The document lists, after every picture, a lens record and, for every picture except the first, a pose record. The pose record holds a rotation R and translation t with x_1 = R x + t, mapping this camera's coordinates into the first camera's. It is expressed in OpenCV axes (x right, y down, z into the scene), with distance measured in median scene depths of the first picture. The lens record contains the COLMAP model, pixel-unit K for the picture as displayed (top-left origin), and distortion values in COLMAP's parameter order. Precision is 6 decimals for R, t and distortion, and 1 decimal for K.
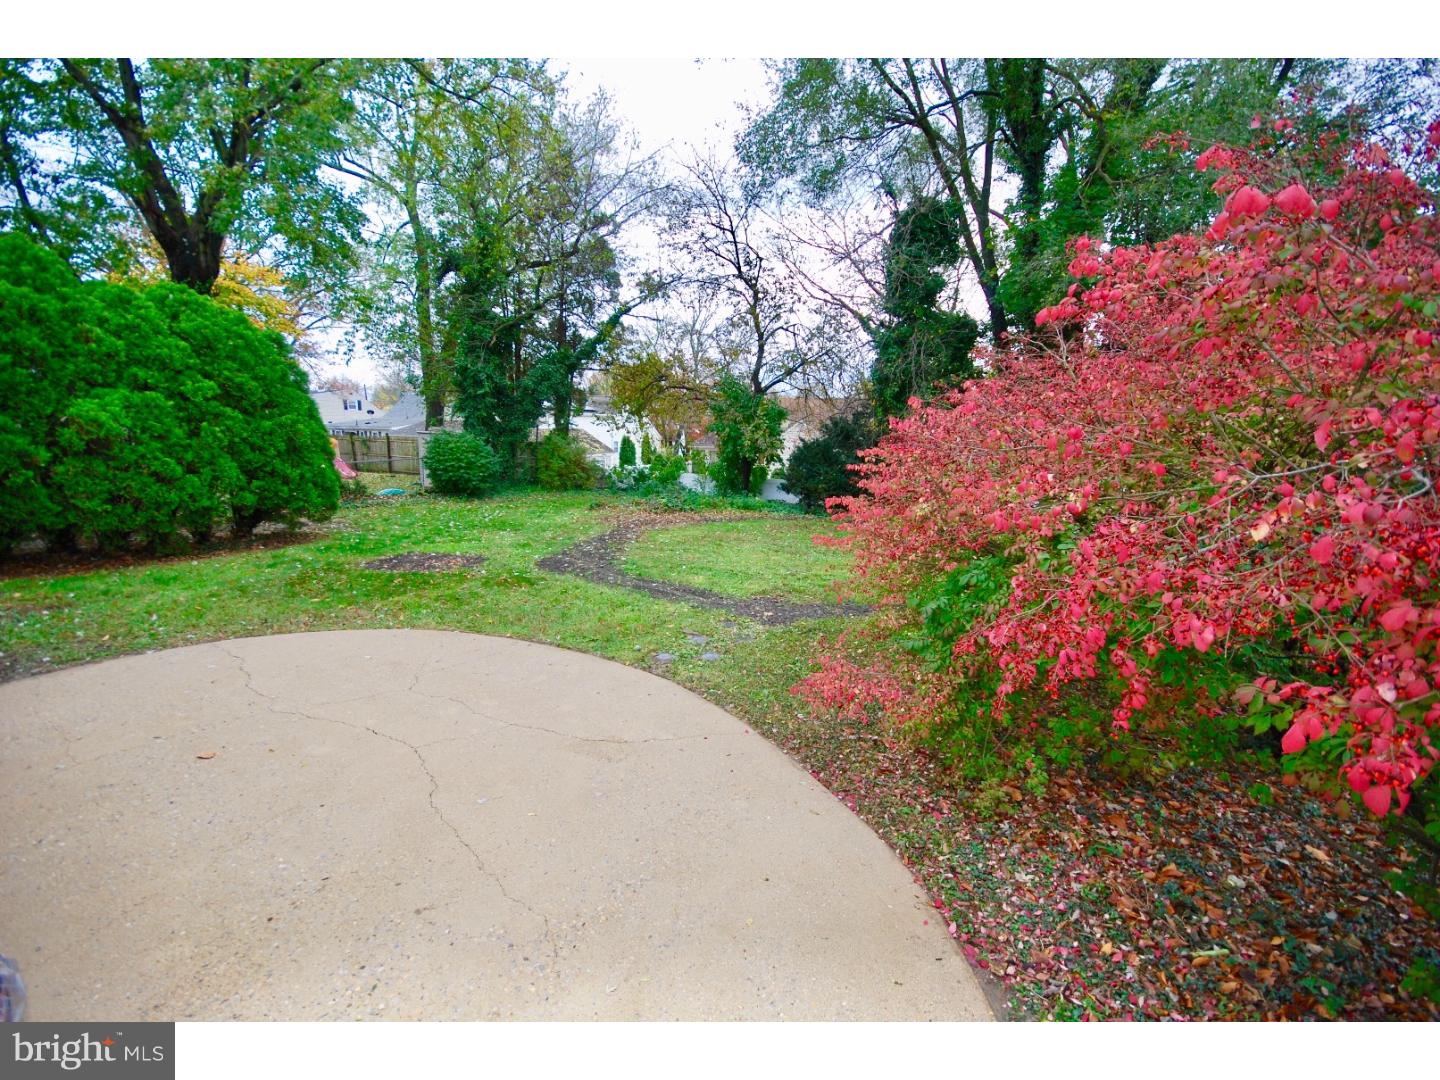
lens RADIAL K [[634.9, 0, 722.7], [0, 634.9, 544.2], [0, 0, 1]] dist [-0.004736, -0.001542]
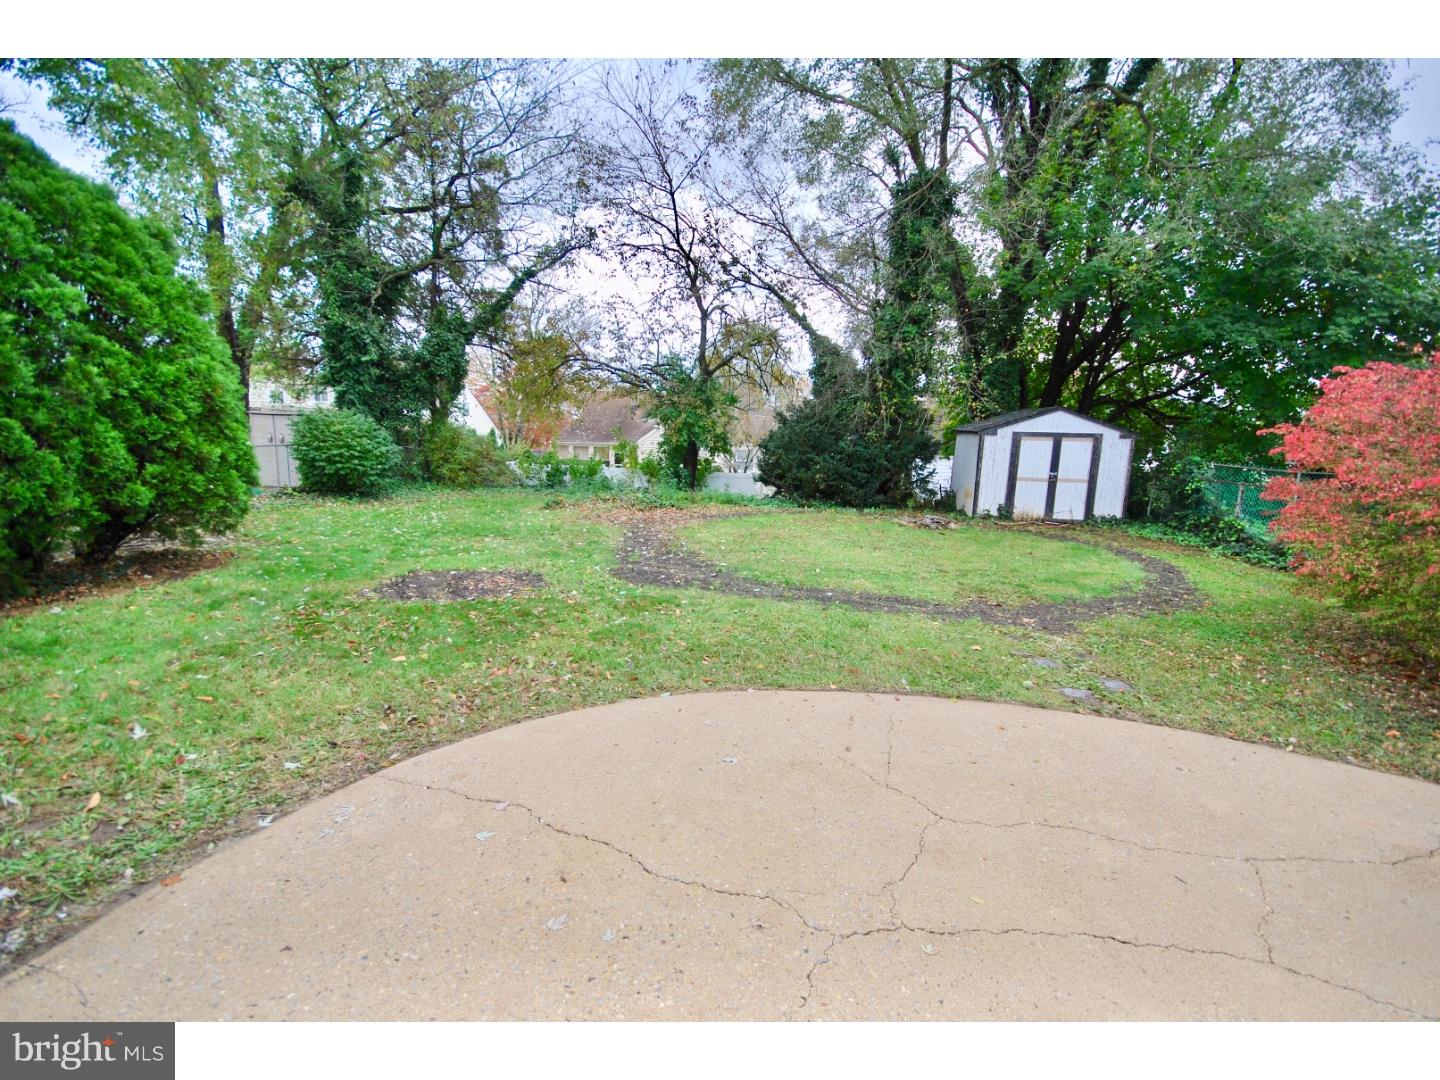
lens RADIAL K [[634.9, 0, 718.7], [0, 634.9, 535.2], [0, 0, 1]] dist [-0.004736, -0.001542]
pose [[0.943262, -0.042366, 0.329336, -0.253423], [0.048537, 0.998766, -0.010536, -0.001283], [-0.328483, 0.025924, 0.944154, 0.157361]]
